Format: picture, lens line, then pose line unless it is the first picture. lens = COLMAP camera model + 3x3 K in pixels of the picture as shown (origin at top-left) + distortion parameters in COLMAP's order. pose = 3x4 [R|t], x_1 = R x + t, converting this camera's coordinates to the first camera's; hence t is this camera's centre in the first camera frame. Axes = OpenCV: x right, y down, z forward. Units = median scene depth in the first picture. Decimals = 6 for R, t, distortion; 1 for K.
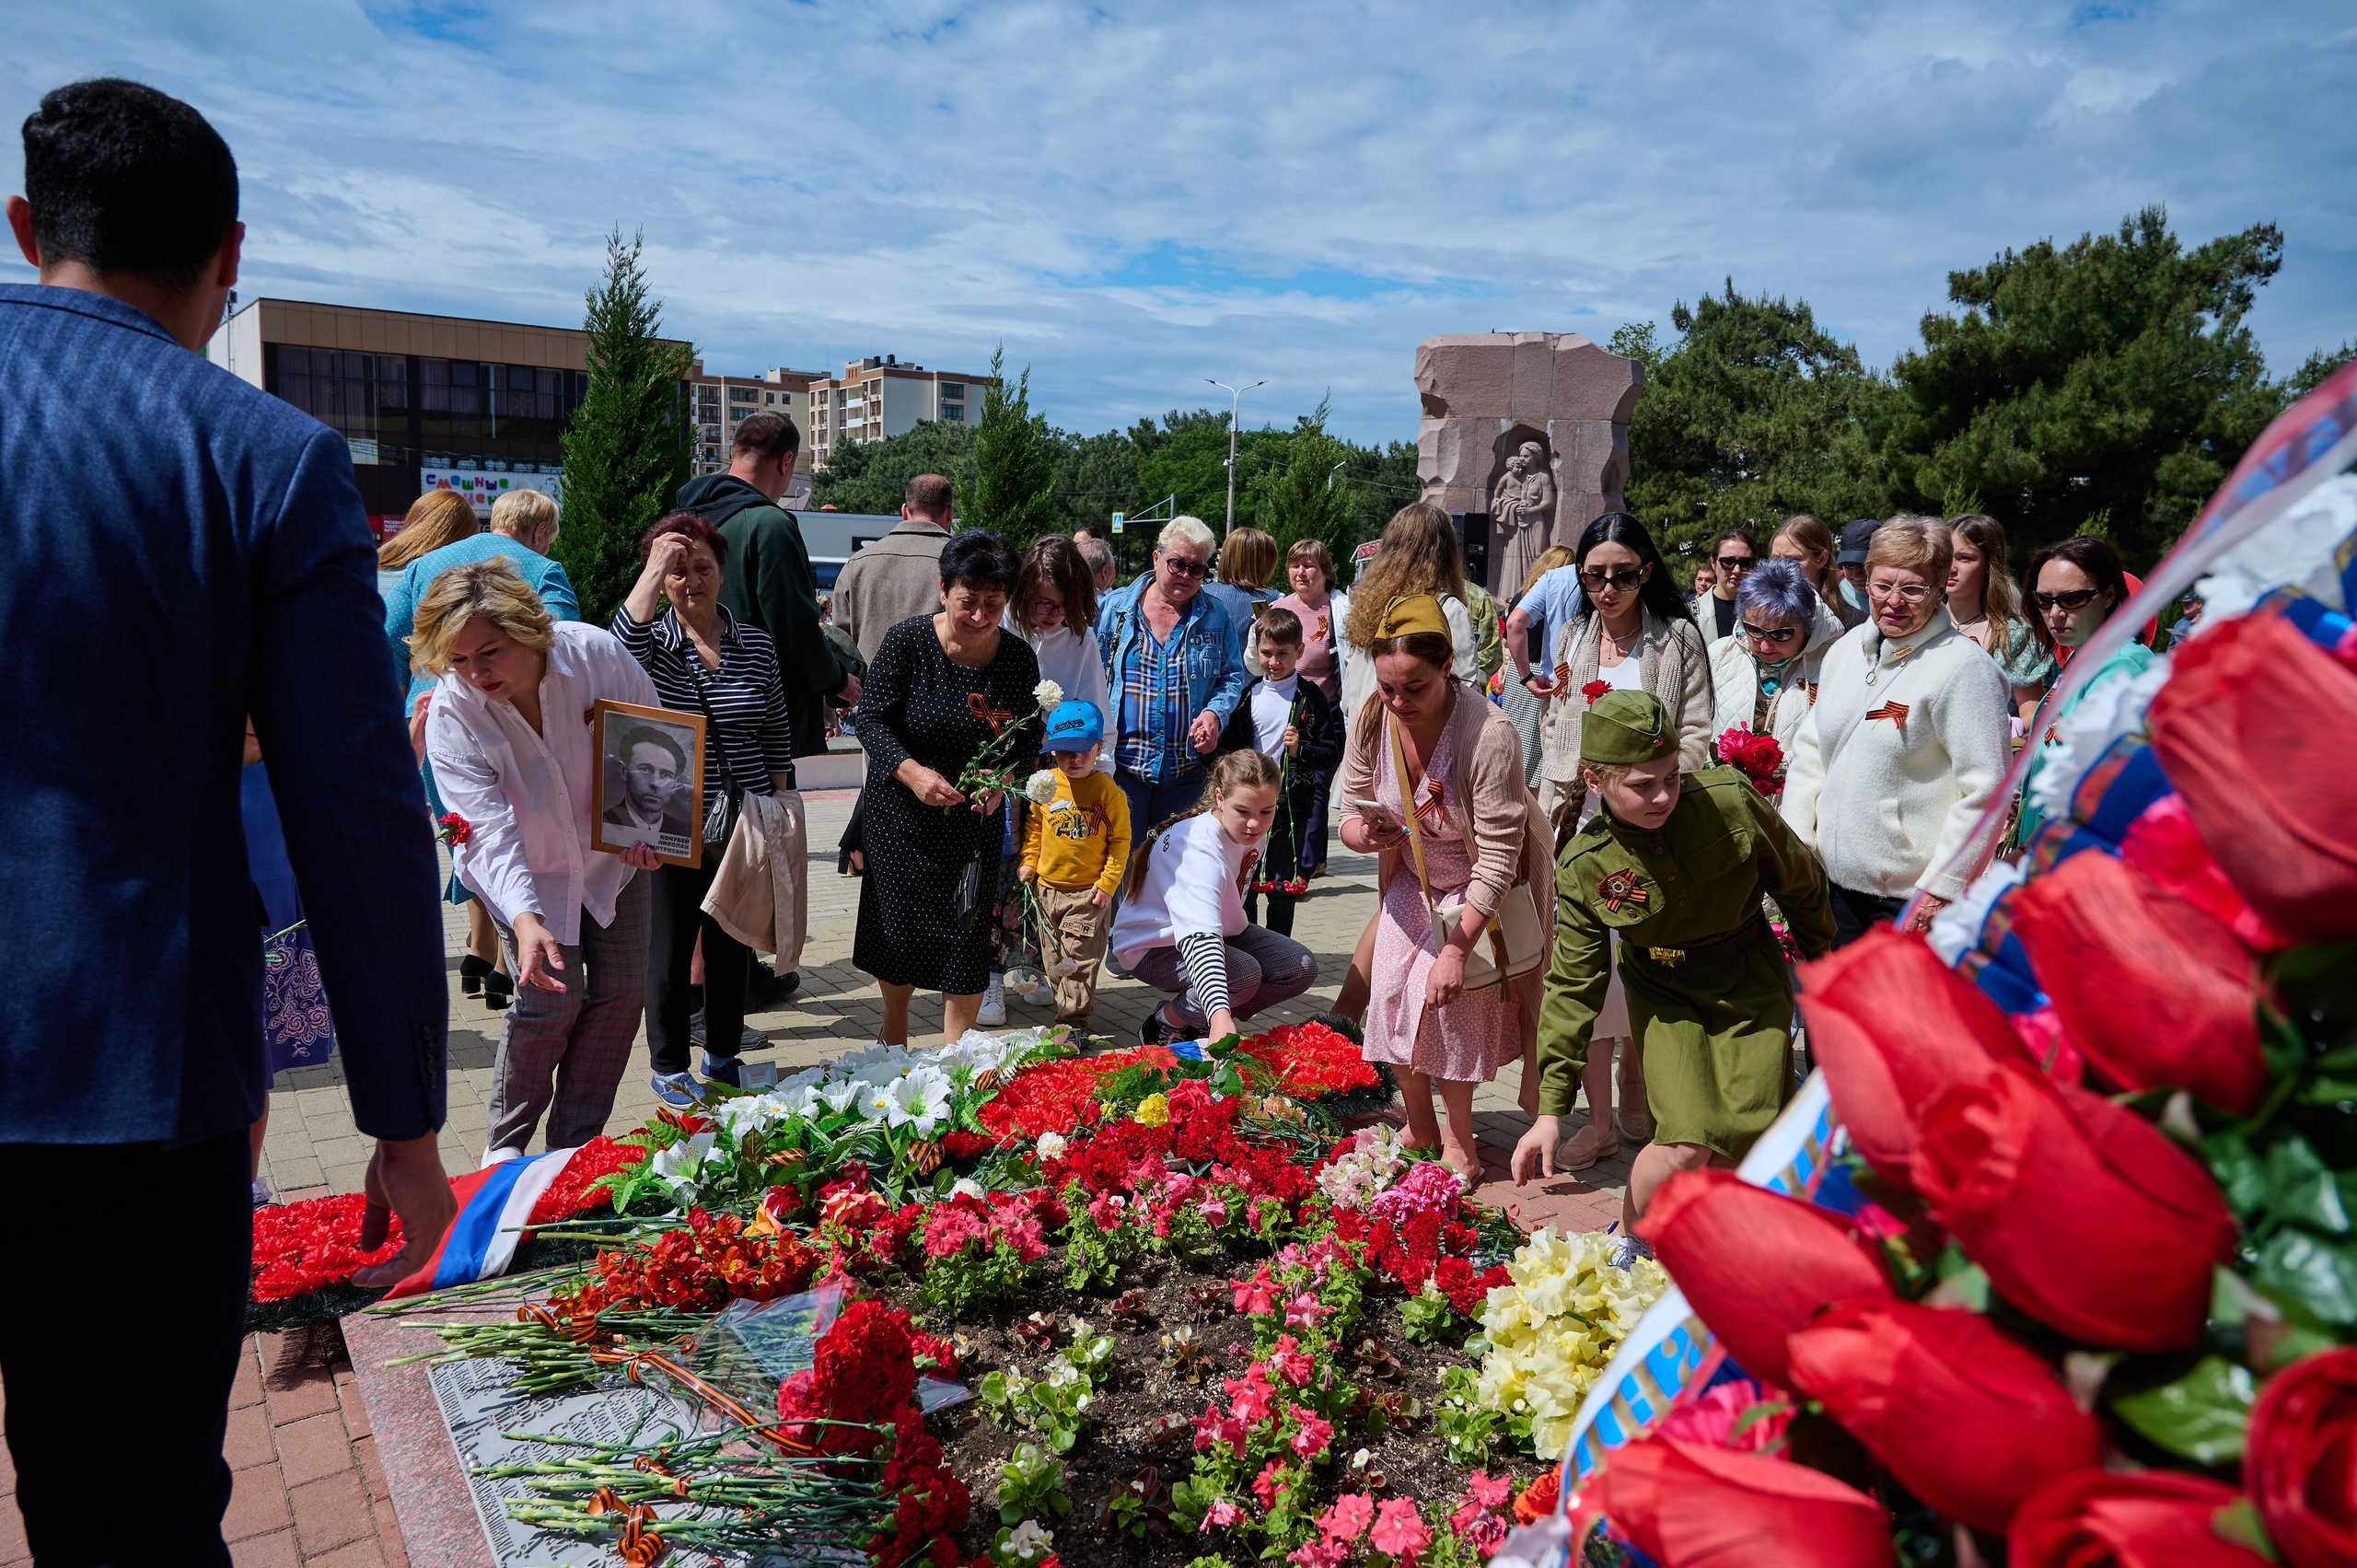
lens RADIAL K [[1631.5, 0, 1187.0], [0, 1631.5, 779.4], [0, 0, 1]] dist [-0.001625, -0.002168]
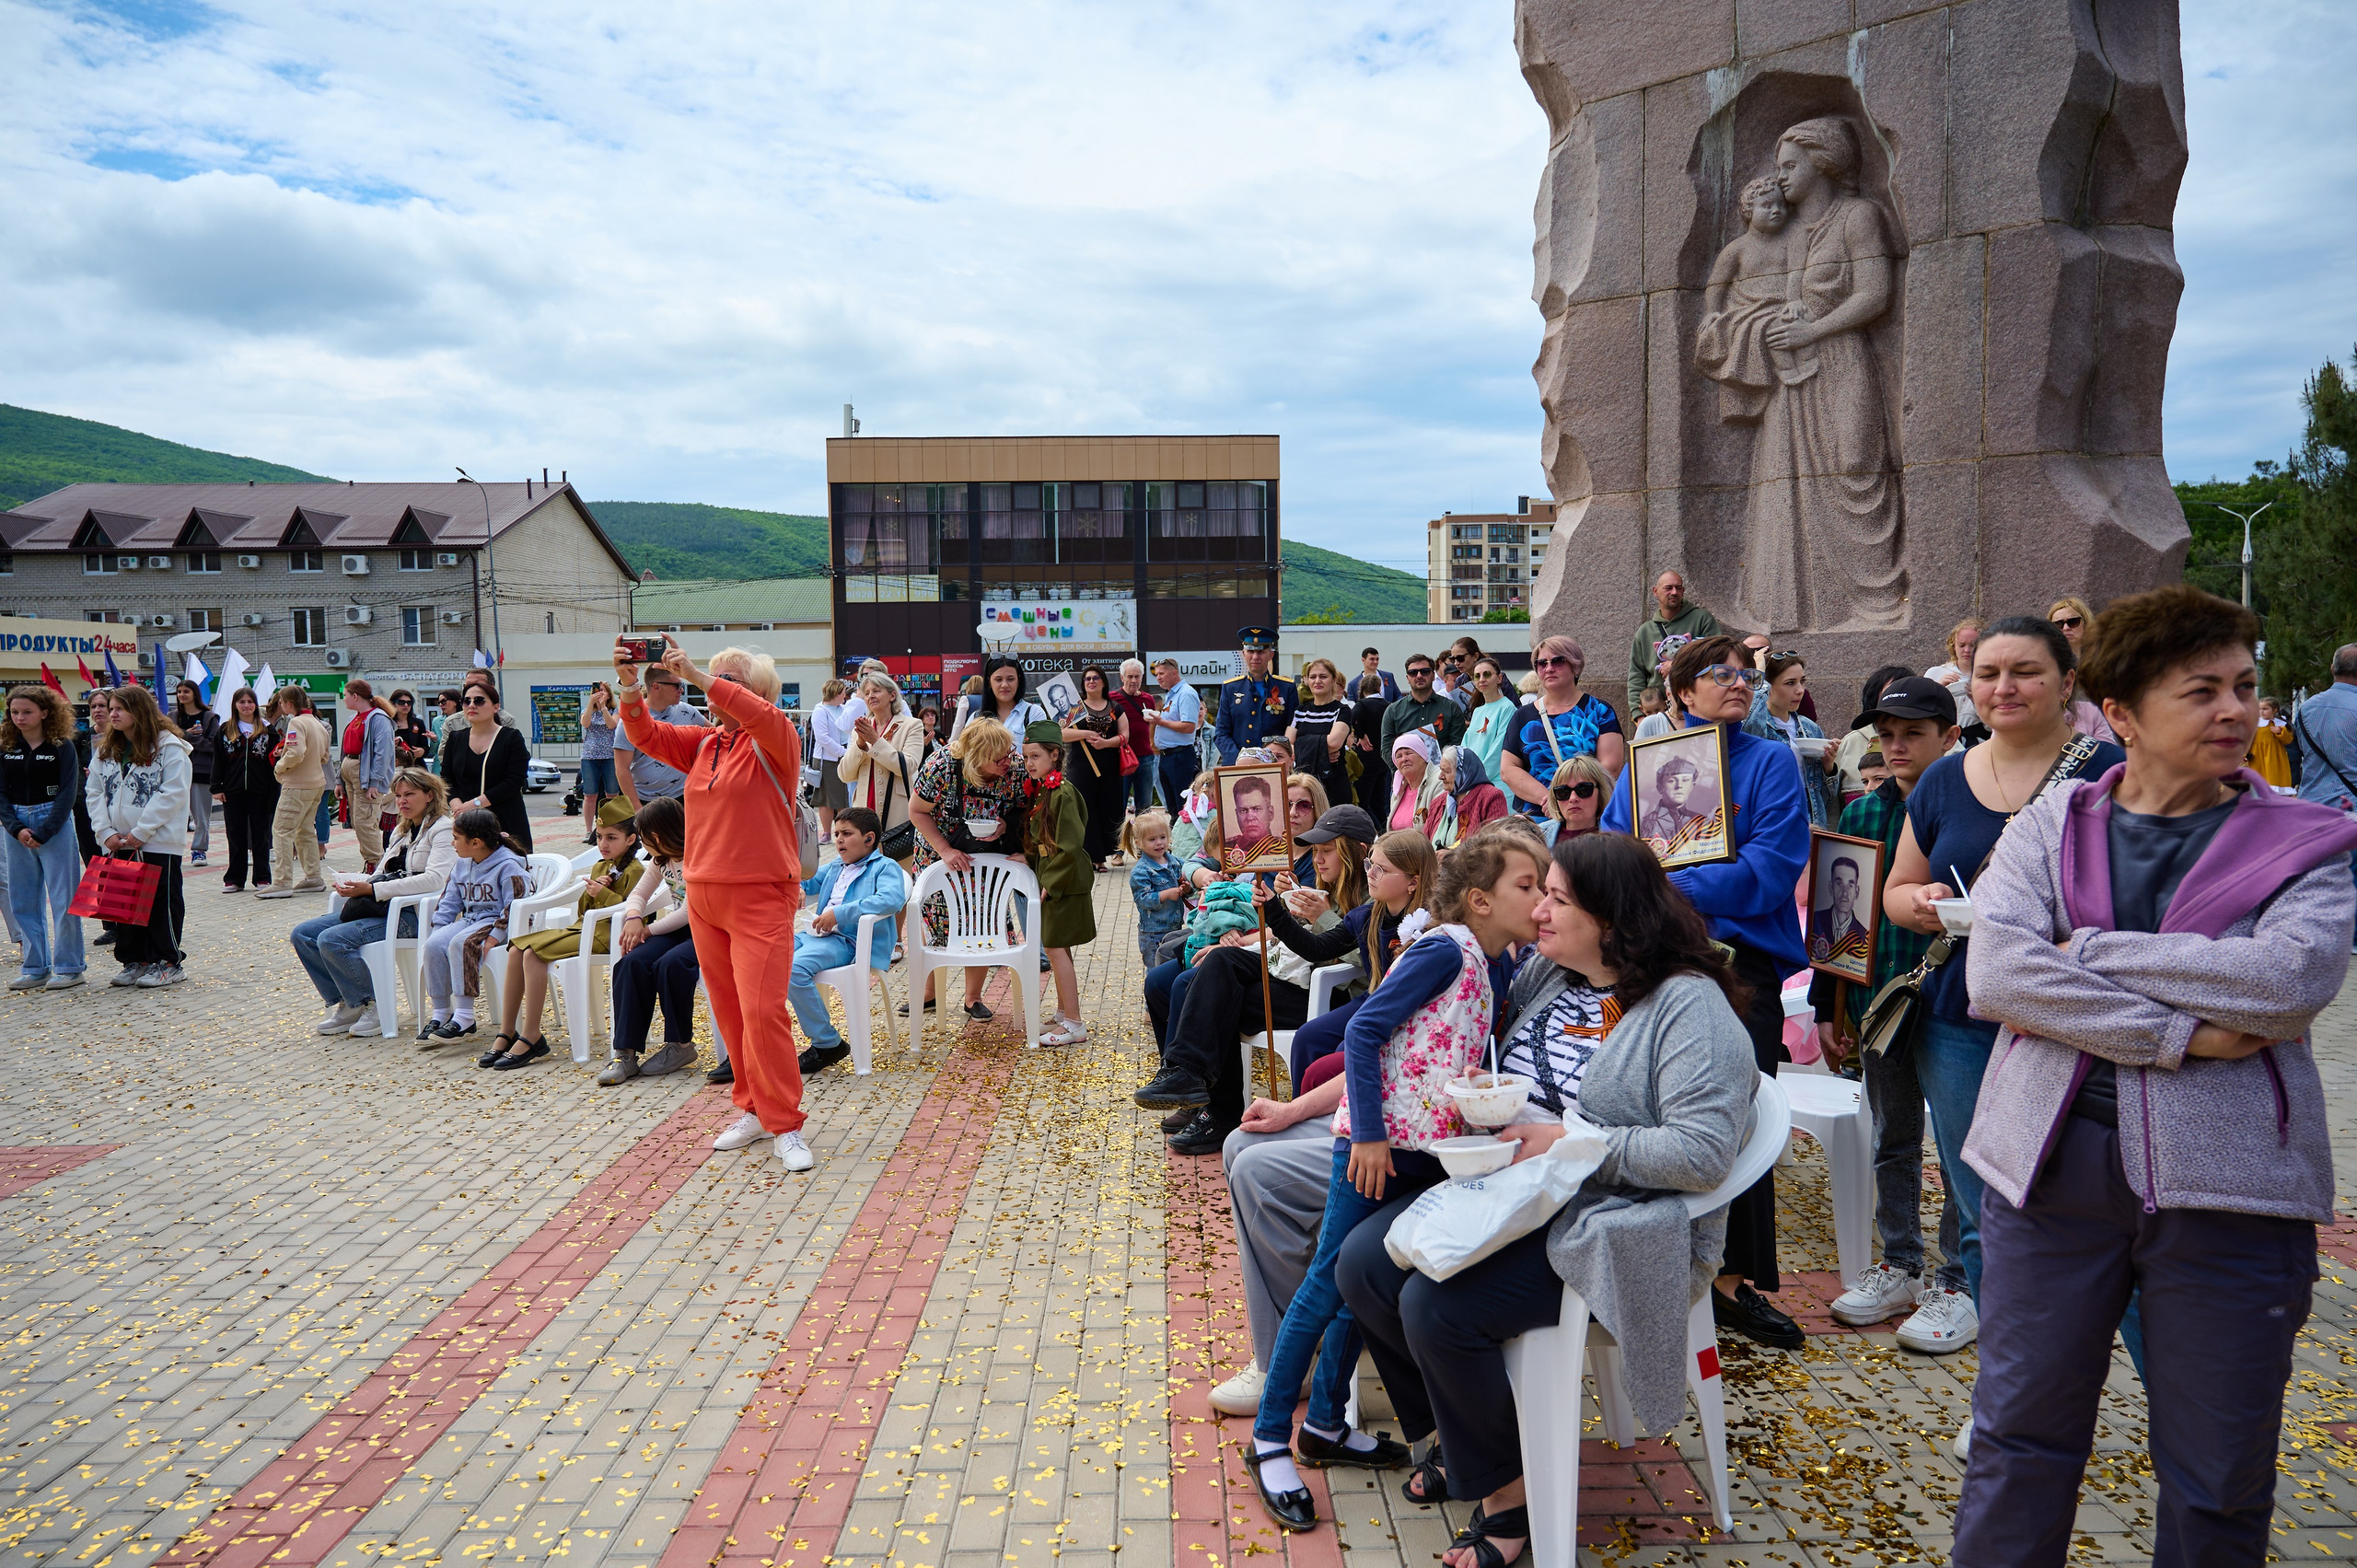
lens RADIAL K [[1631.5, 0, 1187.0], [0, 1631.5, 779.4], [0, 0, 1]] dist [-0.001625, -0.002168]
pose [[0.835896, -0.017707, -0.548602, 0.176482], [-0.031335, 0.996310, -0.079902, -0.030090], [0.547993, 0.083981, 0.832257, 0.423404]]
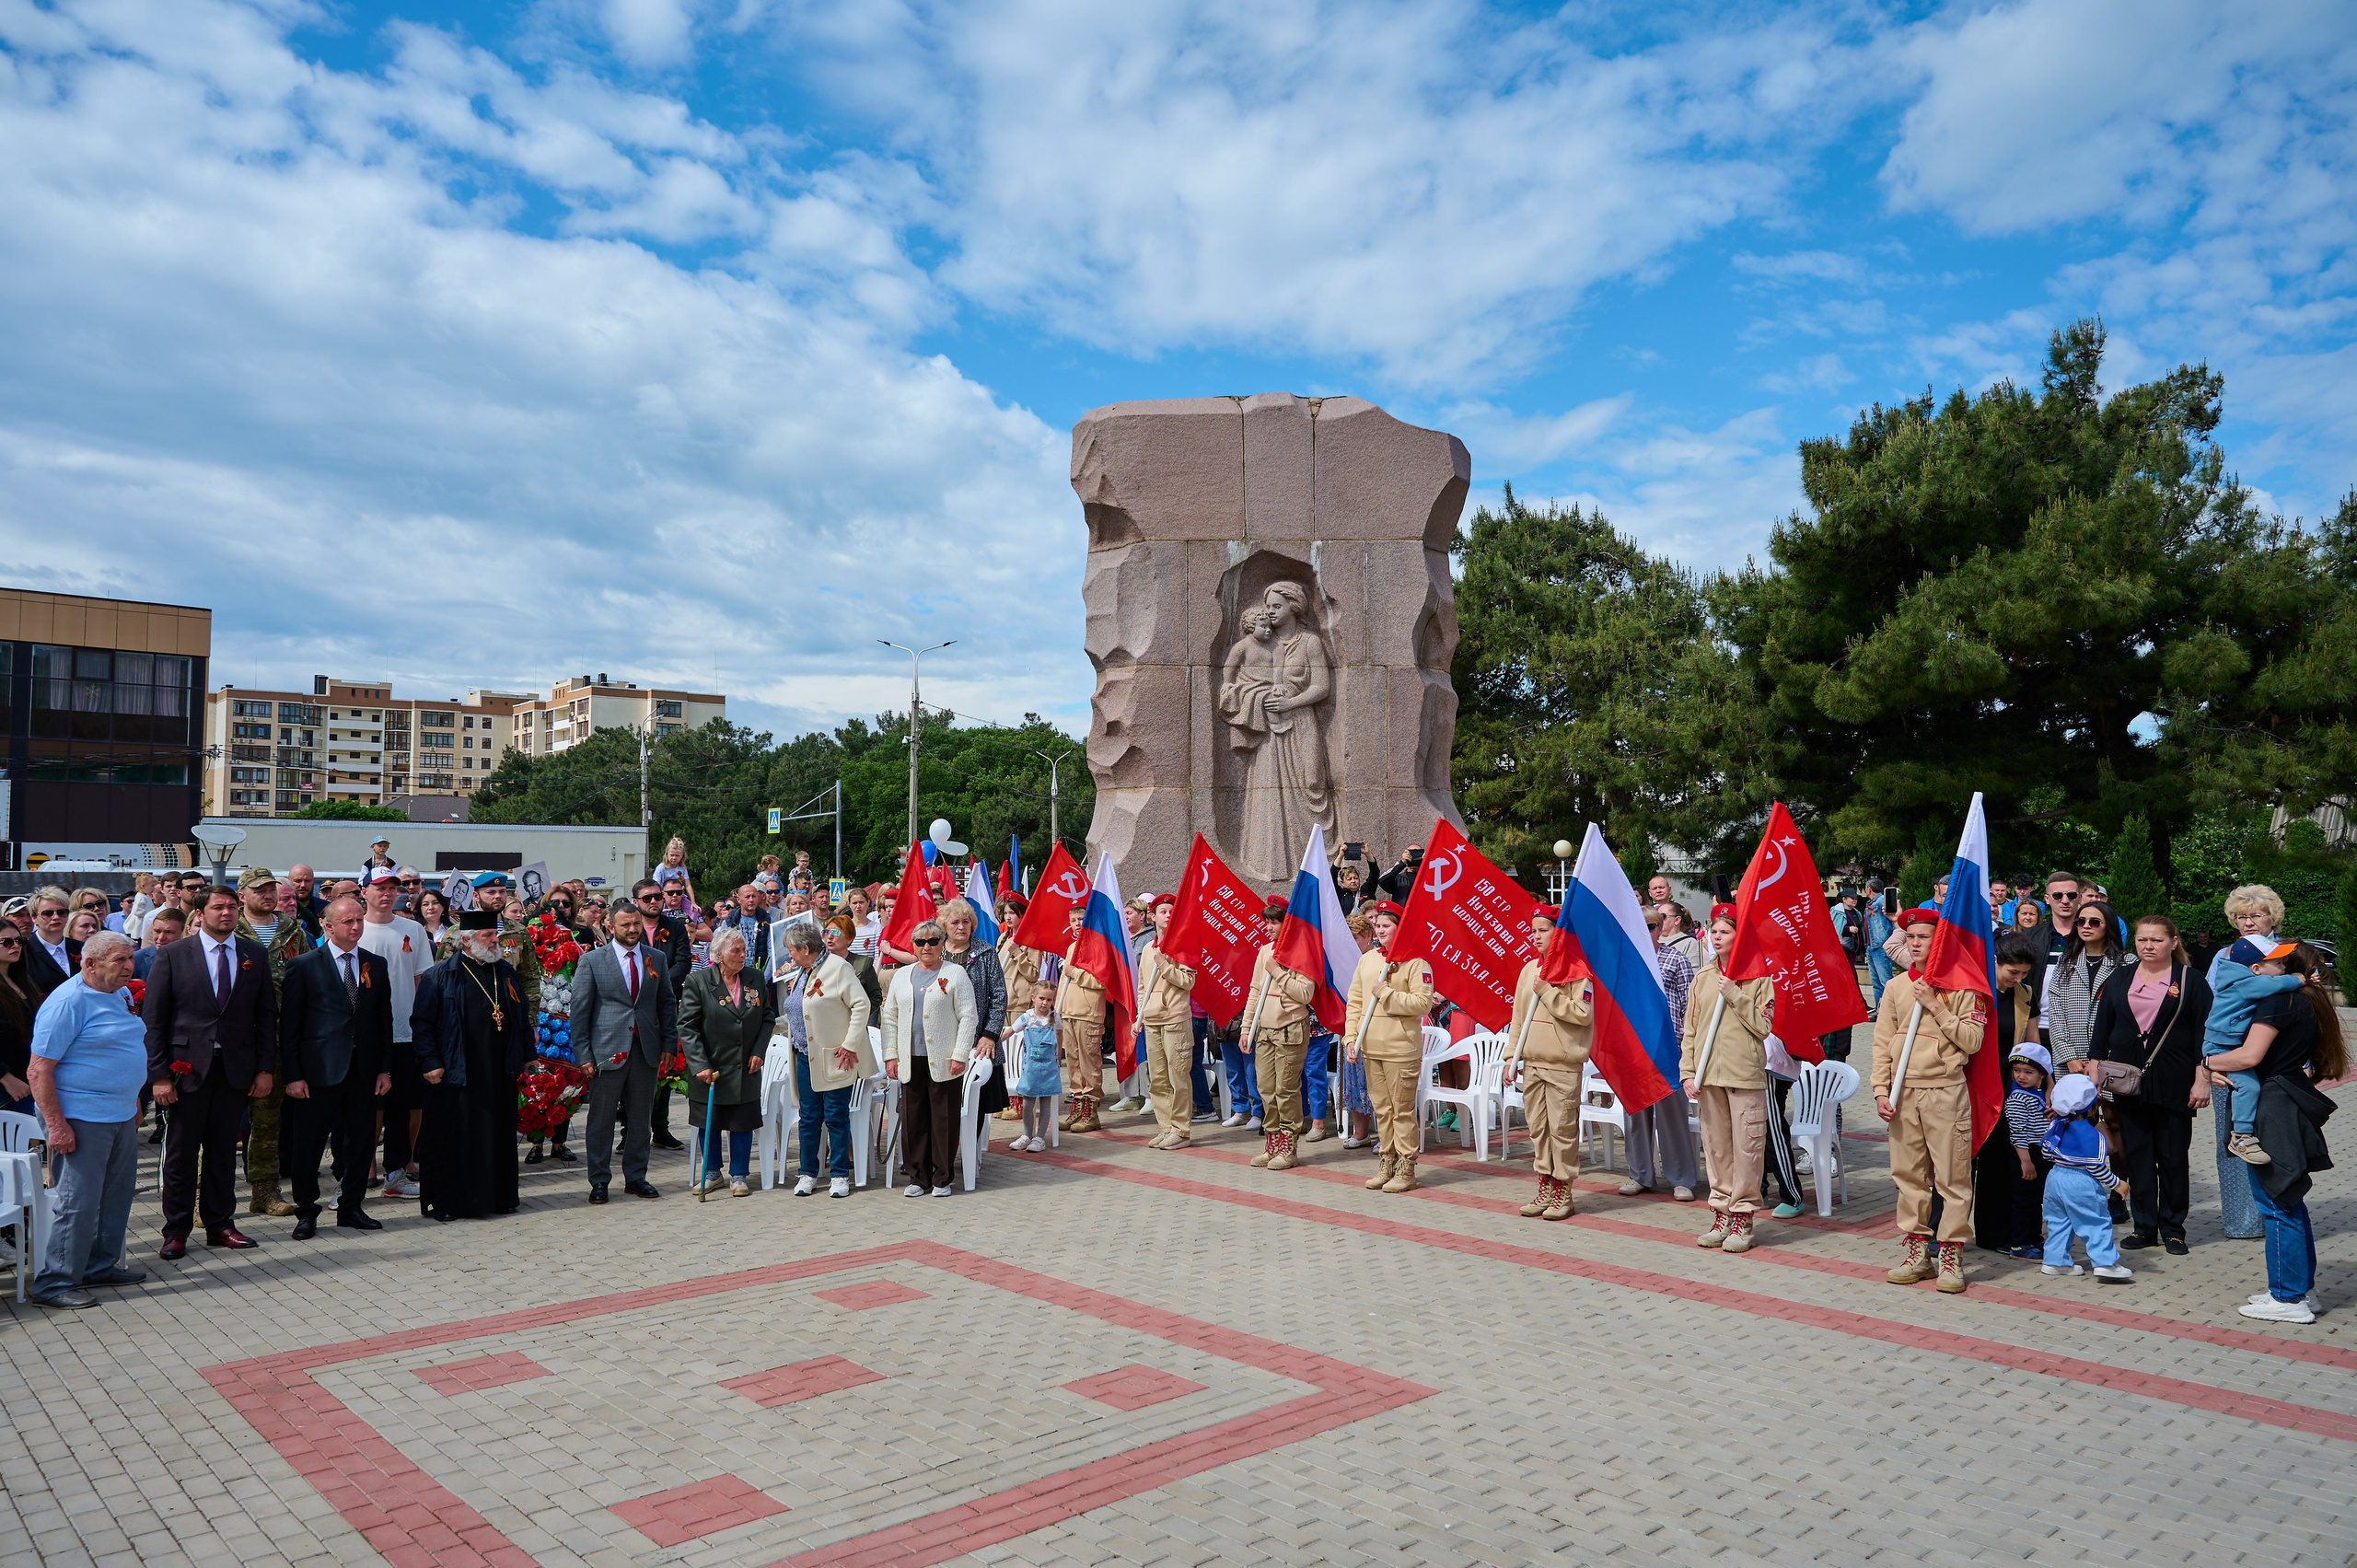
lens RADIAL K [[1631.5, 0, 1187.0], [0, 1631.5, 779.4], [0, 0, 1]] dist [-0.001625, -0.002168]
pose [[0.988666, -0.027516, 0.147586, 0.059730], [0.055539, 0.980352, -0.189275, -0.024408], [-0.139478, 0.195326, 0.970770, 0.302443]]
